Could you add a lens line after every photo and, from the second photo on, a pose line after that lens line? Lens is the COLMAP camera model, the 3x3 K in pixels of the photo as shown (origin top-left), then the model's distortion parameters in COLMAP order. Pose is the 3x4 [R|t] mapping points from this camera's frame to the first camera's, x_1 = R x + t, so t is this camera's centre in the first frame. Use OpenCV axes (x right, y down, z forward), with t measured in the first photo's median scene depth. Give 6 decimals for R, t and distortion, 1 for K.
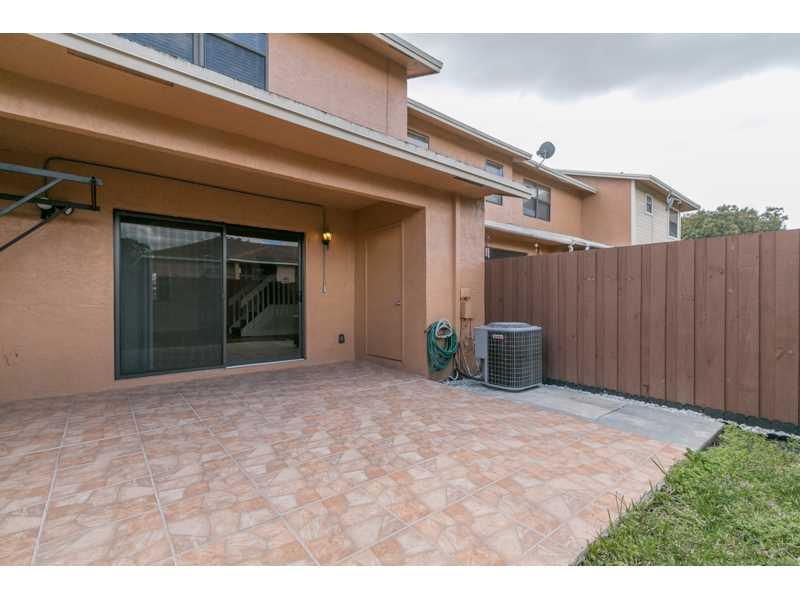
lens RADIAL K [[368.8, 0, 398.9], [0, 368.8, 303.1], [0, 0, 1]] dist [0.000364, -0.000216]
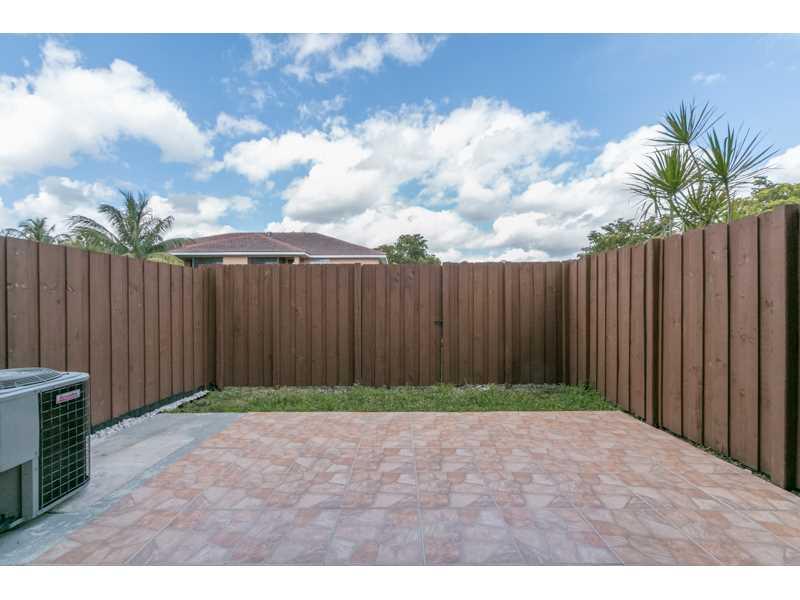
lens RADIAL K [[354.3, 0, 400.0], [0, 354.3, 300.0], [0, 0, 1]] dist [-0.000508, -0.000191]
pose [[-0.767427, 0.004967, 0.641117, -0.548232], [0.005823, 0.999983, -0.000777, -0.052394], [-0.641110, 0.003137, -0.767443, 1.533614]]
